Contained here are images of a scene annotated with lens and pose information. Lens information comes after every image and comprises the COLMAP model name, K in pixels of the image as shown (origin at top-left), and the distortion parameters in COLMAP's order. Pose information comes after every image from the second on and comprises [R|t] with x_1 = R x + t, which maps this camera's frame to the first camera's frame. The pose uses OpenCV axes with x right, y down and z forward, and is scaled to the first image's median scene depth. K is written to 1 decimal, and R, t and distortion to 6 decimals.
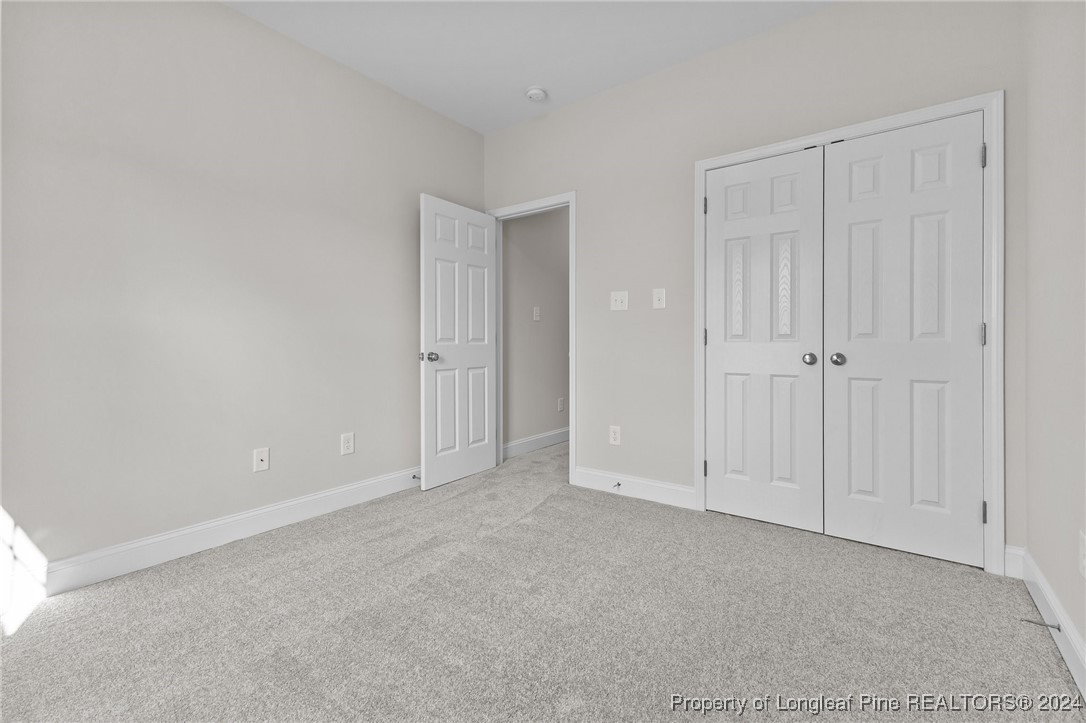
lens RADIAL K [[471.2, 0, 514.6], [0, 471.2, 343.8], [0, 0, 1]] dist [0.001269, 0.000041]
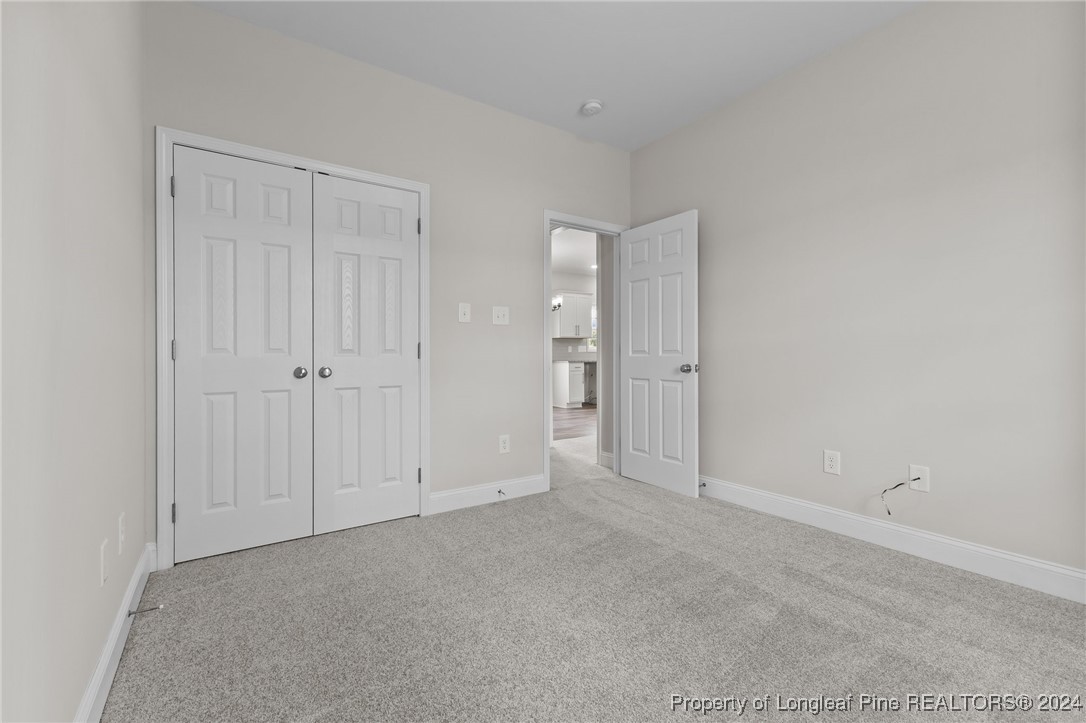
lens RADIAL K [[479.1, 0, 544.6], [0, 479.1, 367.6], [0, 0, 1]] dist [0.002448, -0.000167]
pose [[0.280006, -0.022102, 0.959744, -0.393100], [0.006414, 0.999756, 0.021152, 0.001331], [-0.959977, 0.000233, 0.280079, 0.312358]]
